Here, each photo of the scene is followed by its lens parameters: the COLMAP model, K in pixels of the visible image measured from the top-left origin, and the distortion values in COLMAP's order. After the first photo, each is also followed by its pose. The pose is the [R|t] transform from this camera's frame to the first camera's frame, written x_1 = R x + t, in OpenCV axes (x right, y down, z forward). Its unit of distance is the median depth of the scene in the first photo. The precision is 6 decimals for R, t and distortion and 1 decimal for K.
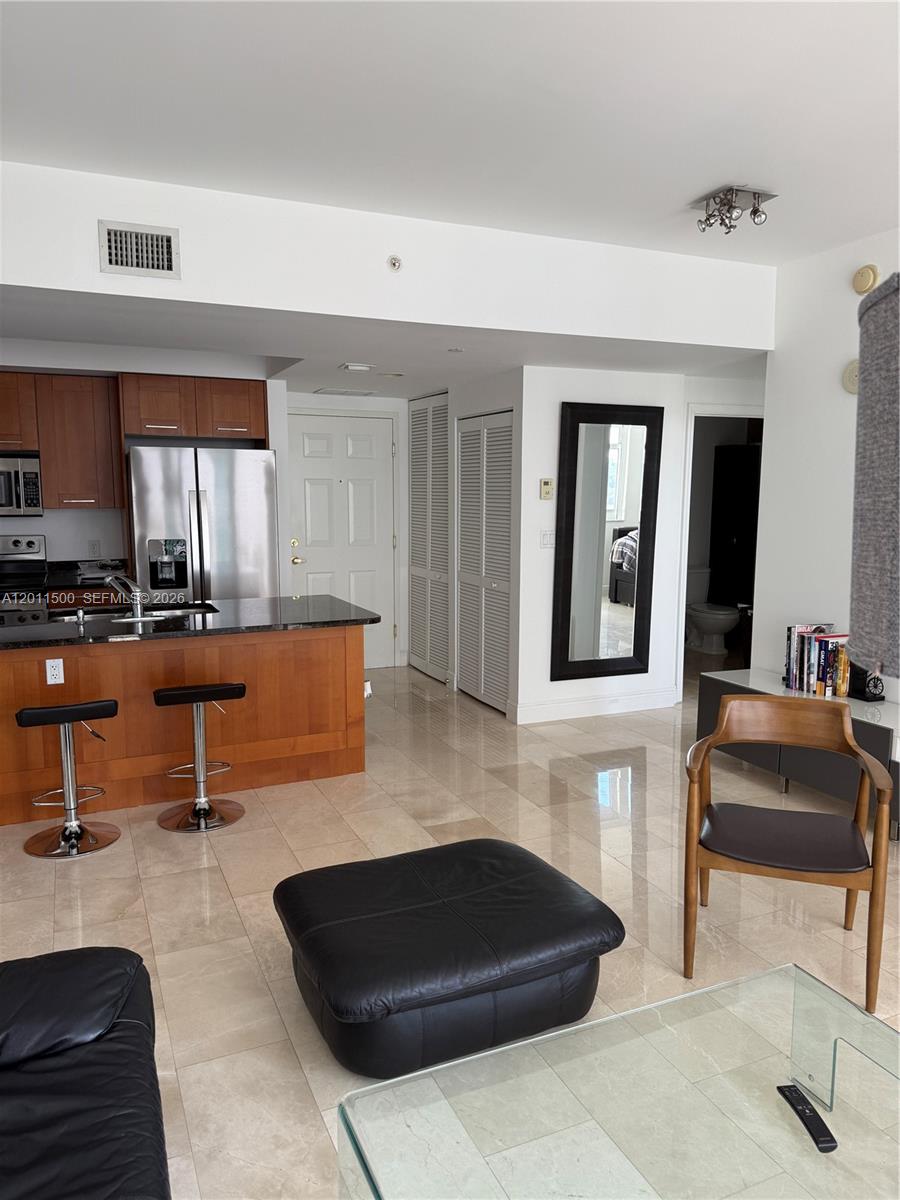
lens RADIAL K [[842.4, 0, 451.1], [0, 842.4, 604.8], [0, 0, 1]] dist [0.176948, -0.267618]
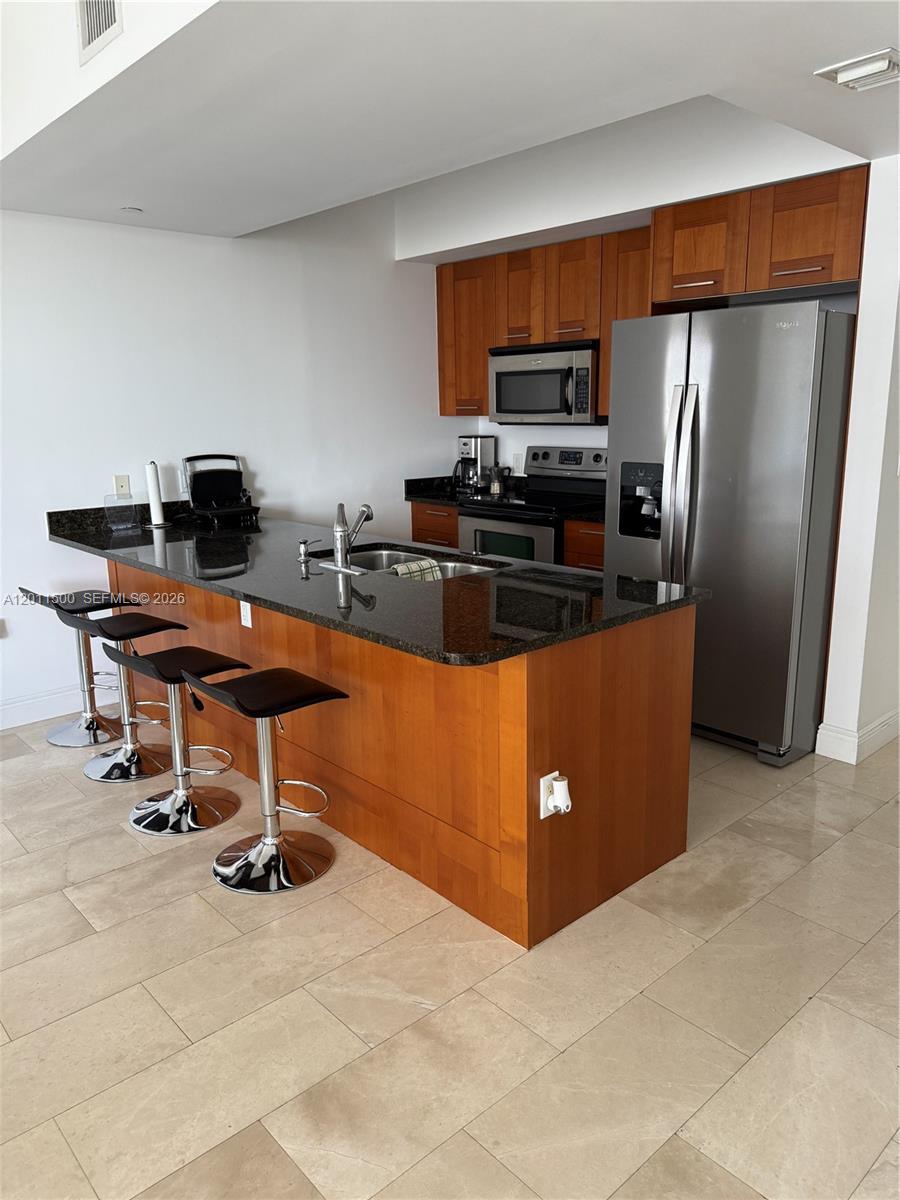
lens RADIAL K [[852.1, 0, 455.3], [0, 852.1, 604.3], [0, 0, 1]] dist [0.084020, -0.172759]
pose [[0.314278, 0.210791, -0.925633, 0.320624], [-0.116109, 0.976252, 0.182896, -0.091615], [0.942204, 0.049994, 0.331289, 0.813265]]
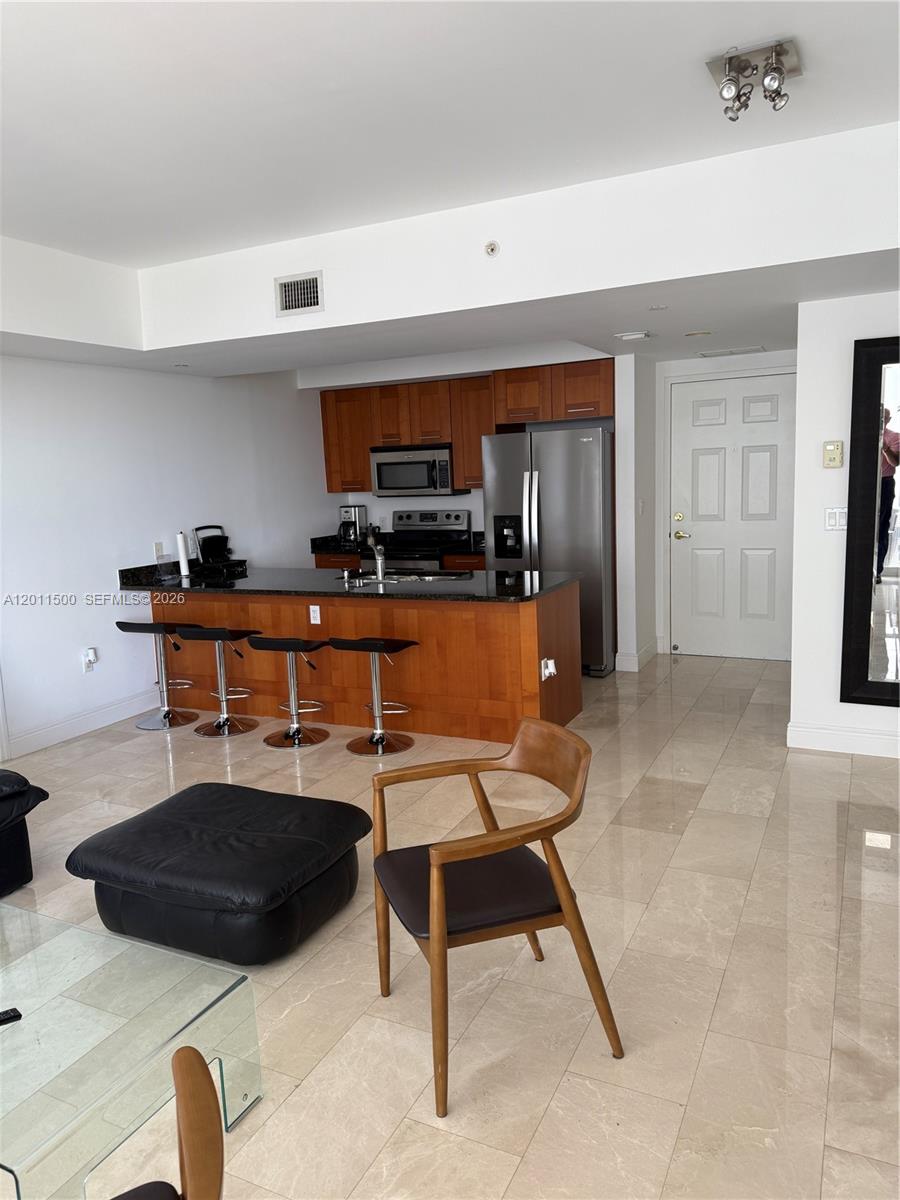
lens RADIAL K [[846.4, 0, 450.0], [0, 846.4, 600.0], [0, 0, 1]] dist [0.081082, -0.073284]
pose [[0.640796, 0.090256, -0.762387, 0.610733], [-0.062473, 0.995902, 0.065392, -0.040887], [0.765165, 0.005726, 0.643808, 0.270916]]
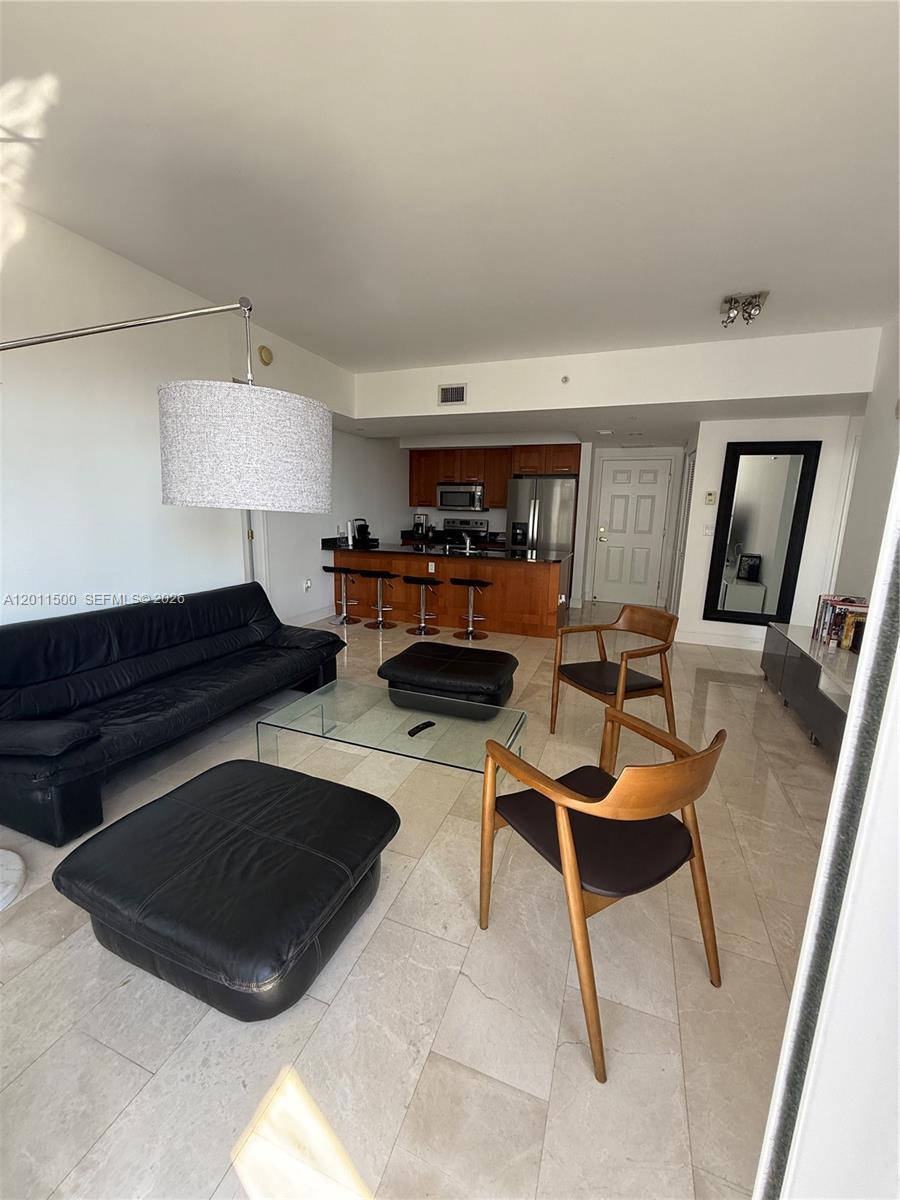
lens RADIAL K [[478.8, 0, 450.7], [0, 478.8, 597.0], [0, 0, 1]] dist [0.004964, 0.000237]
pose [[0.710590, 0.143851, -0.688744, 0.500281], [-0.115955, 0.989435, 0.087021, 0.030124], [0.693986, 0.018027, 0.719763, 0.023461]]
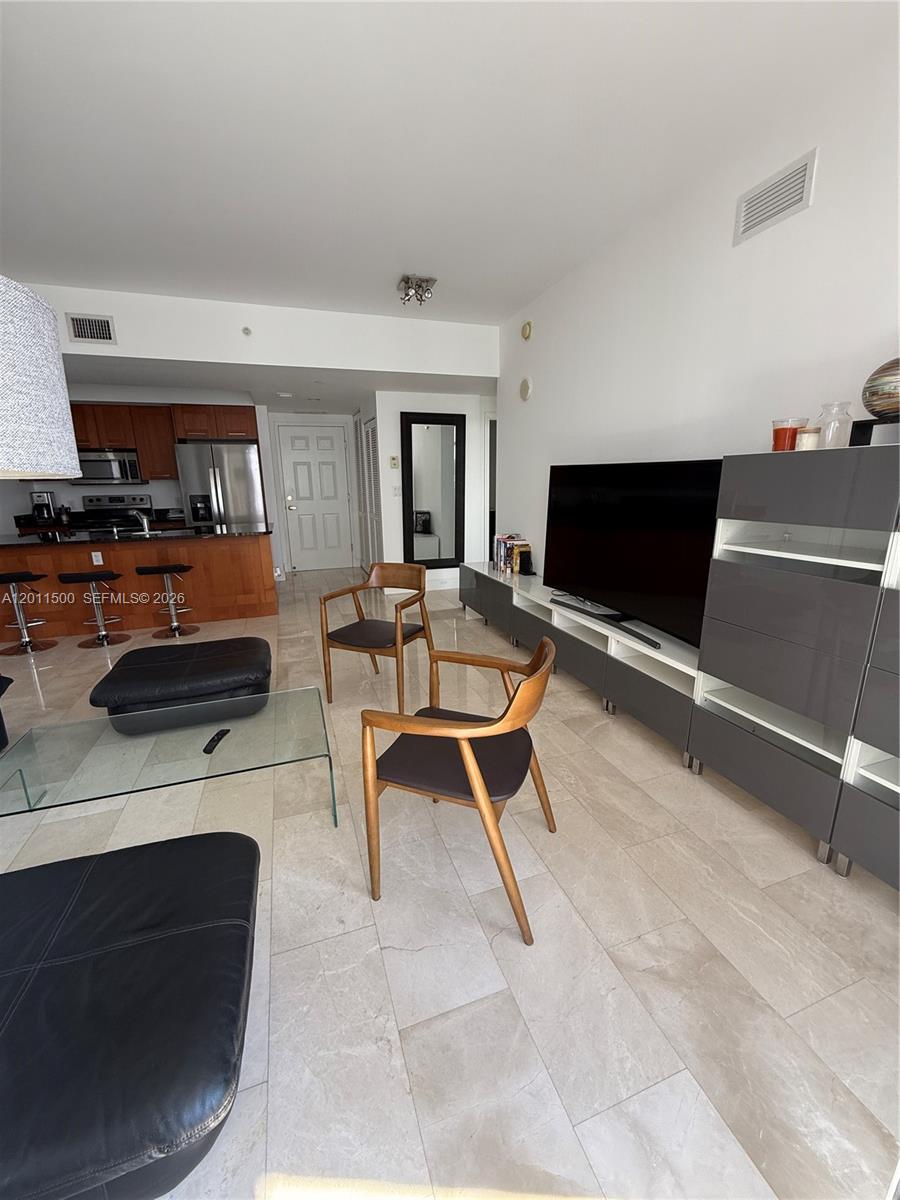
lens RADIAL K [[478.8, 0, 450.7], [0, 478.8, 597.0], [0, 0, 1]] dist [0.004964, 0.000237]
pose [[0.995963, 0.004958, -0.089626, 0.390408], [0.004573, 0.994374, 0.105827, 0.046514], [0.089647, -0.105809, 0.990337, -0.016685]]
